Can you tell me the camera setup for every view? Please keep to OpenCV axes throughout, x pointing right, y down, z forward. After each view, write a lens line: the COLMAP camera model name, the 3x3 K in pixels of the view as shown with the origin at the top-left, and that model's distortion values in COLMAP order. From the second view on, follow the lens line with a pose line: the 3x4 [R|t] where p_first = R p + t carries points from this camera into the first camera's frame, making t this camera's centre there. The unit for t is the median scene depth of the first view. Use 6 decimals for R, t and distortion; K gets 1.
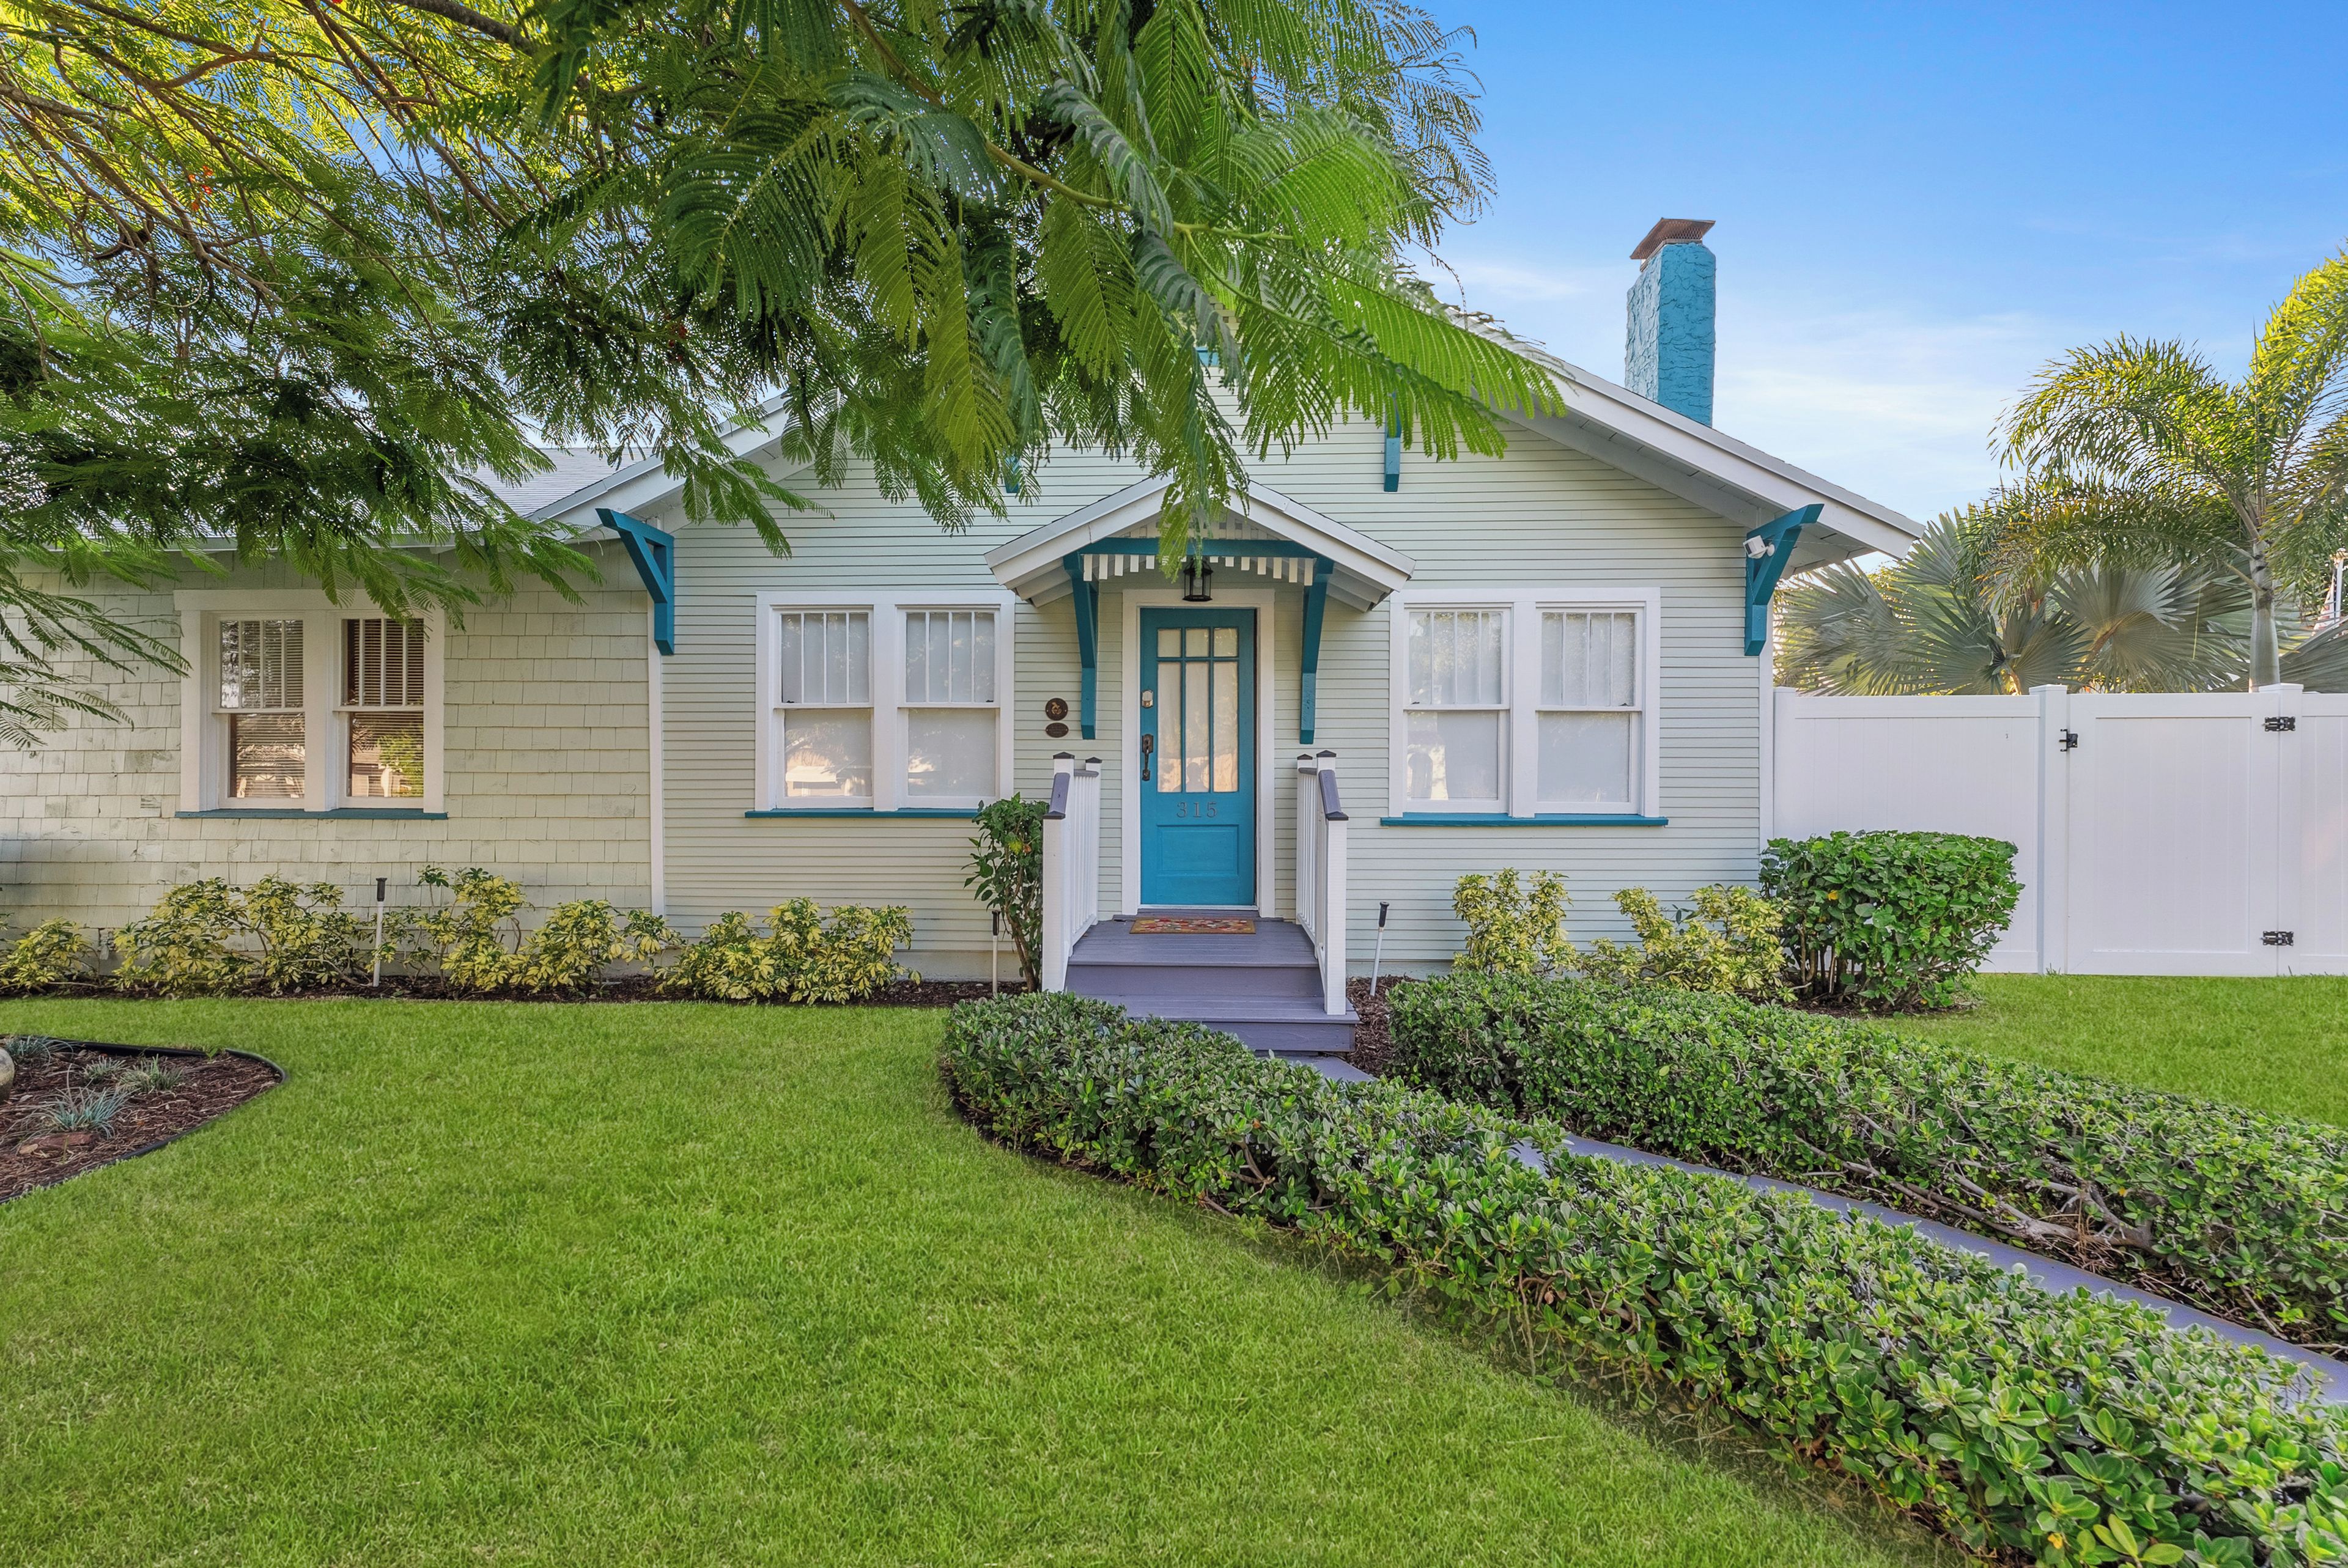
lens RADIAL K [[953.7, 0, 1171.5], [0, 953.7, 782.9], [0, 0, 1]] dist [0.000162, -0.000075]
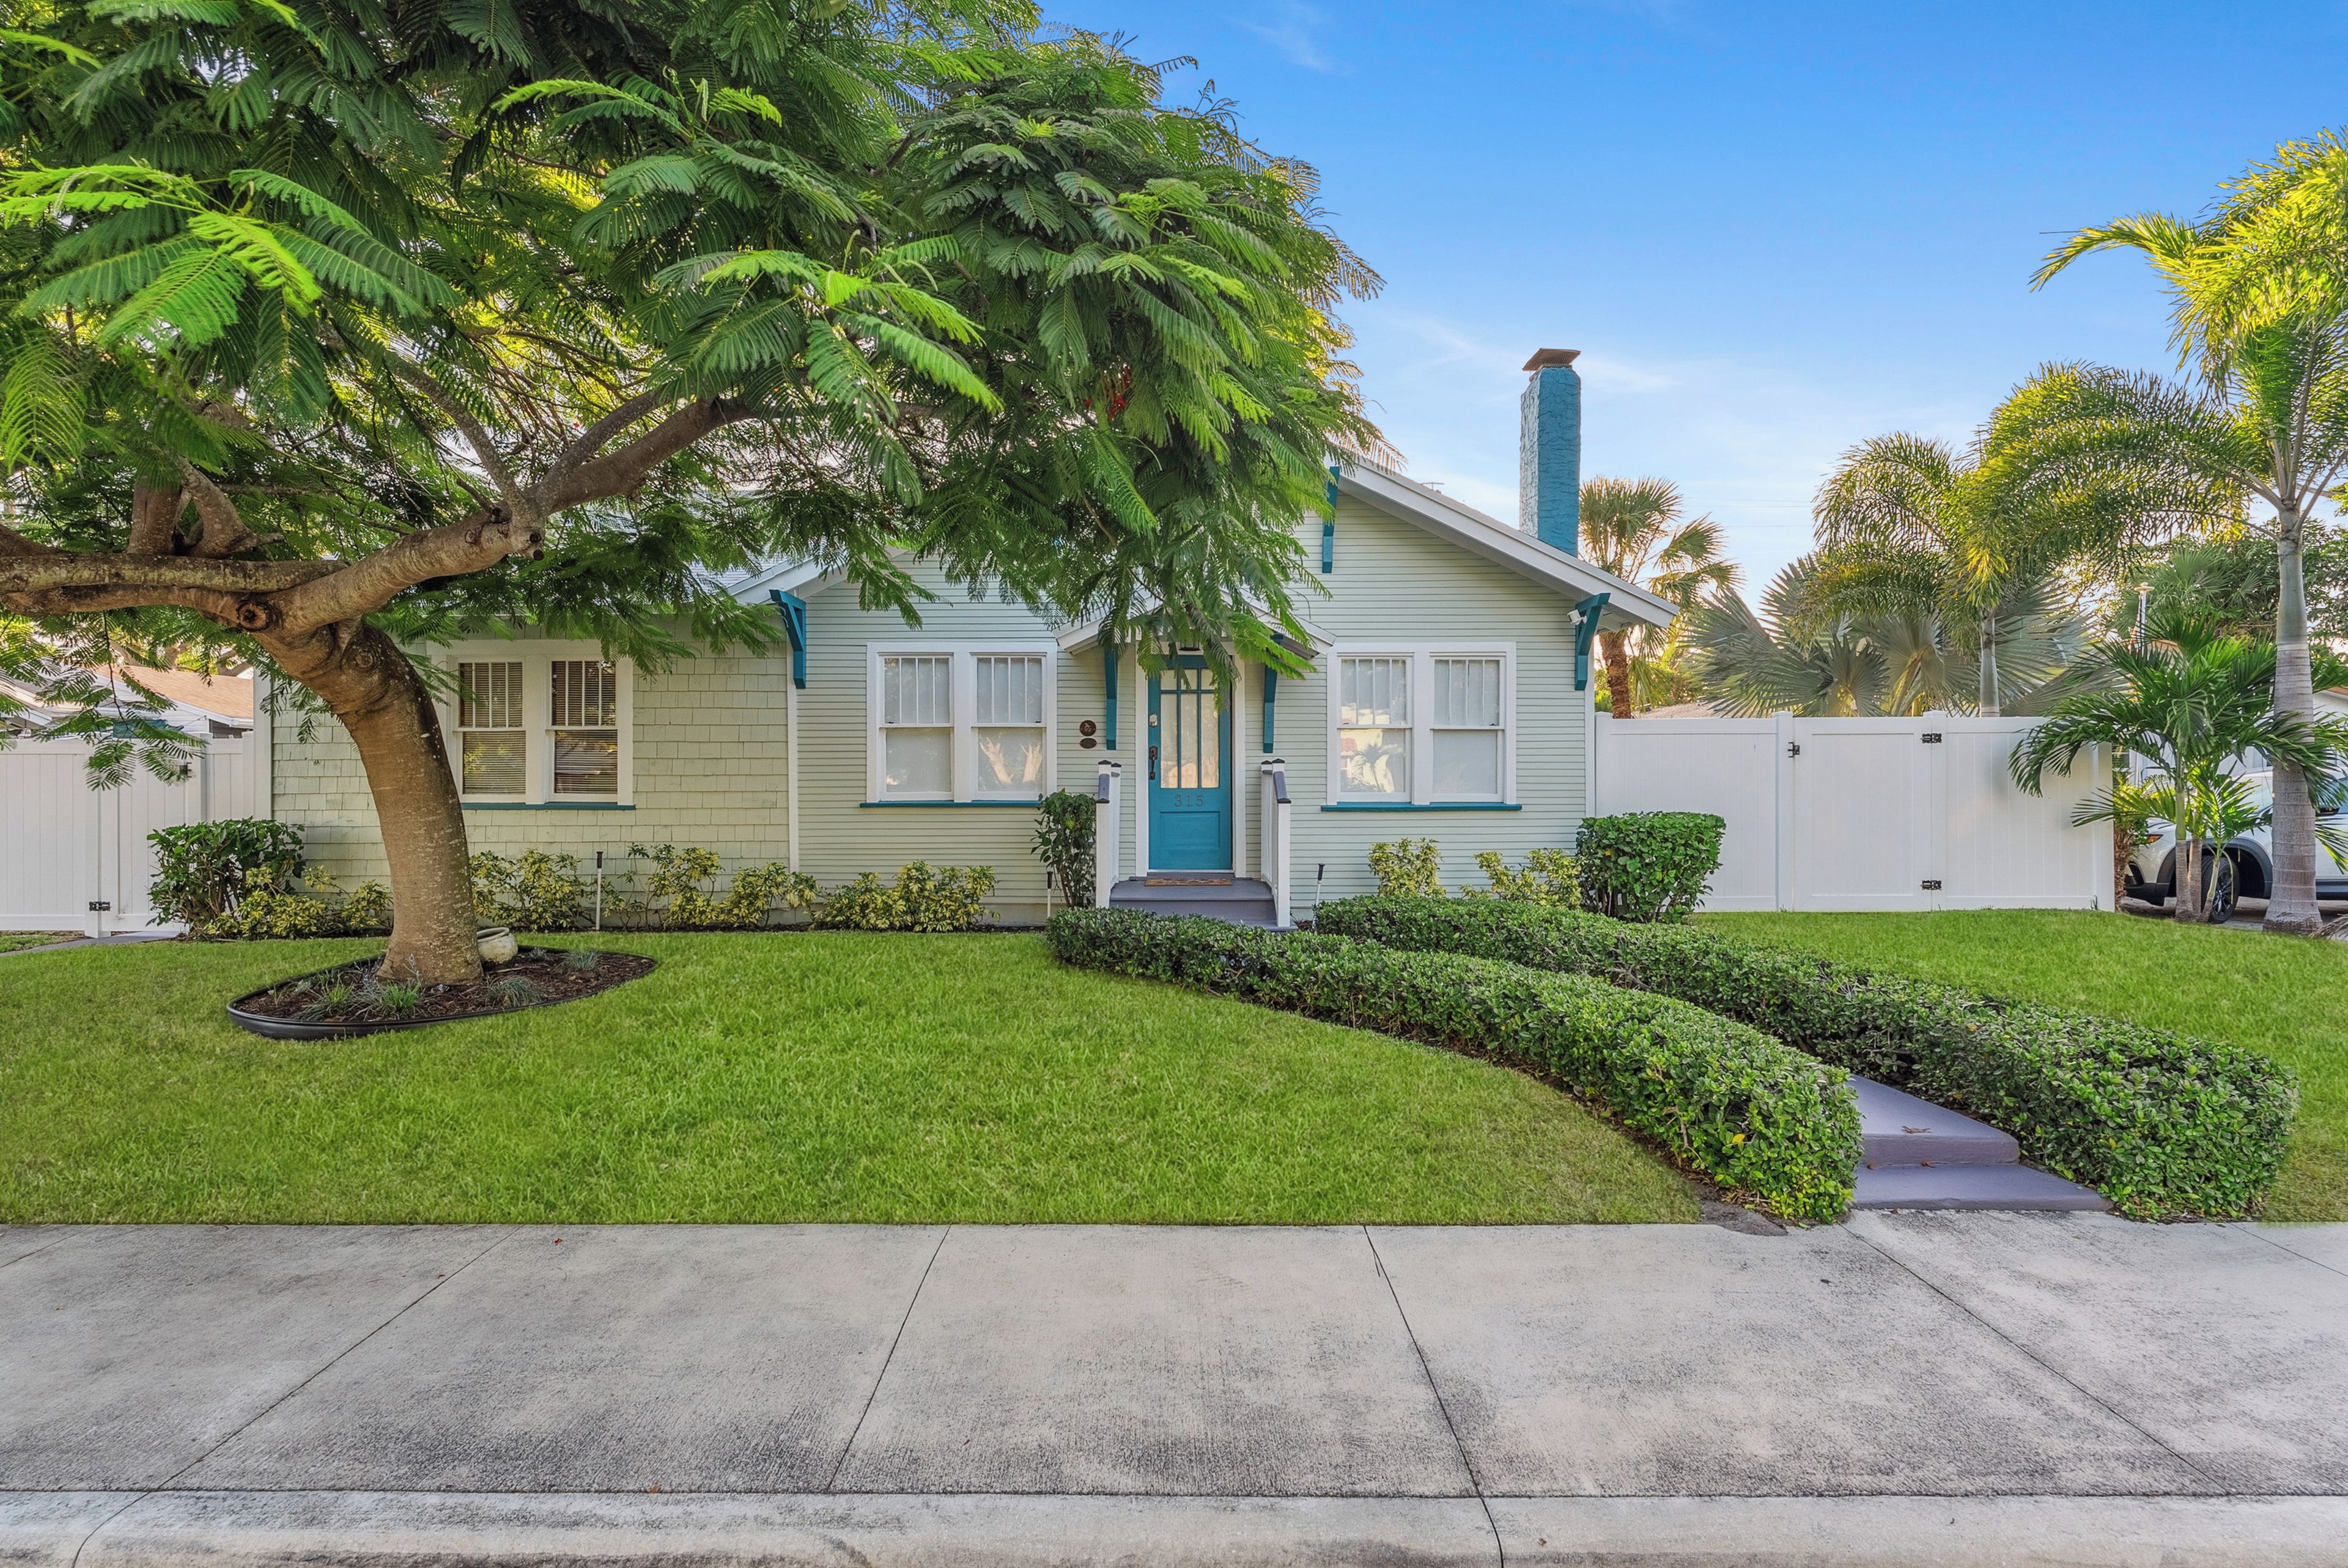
lens RADIAL K [[953.7, 0, 1172.7], [0, 953.7, 781.1], [0, 0, 1]] dist [0.000162, -0.000075]
pose [[0.999592, -0.003088, 0.028399, -0.038870], [0.003233, 0.999982, -0.005072, 0.007056], [-0.028383, 0.005161, 0.999584, -0.404284]]
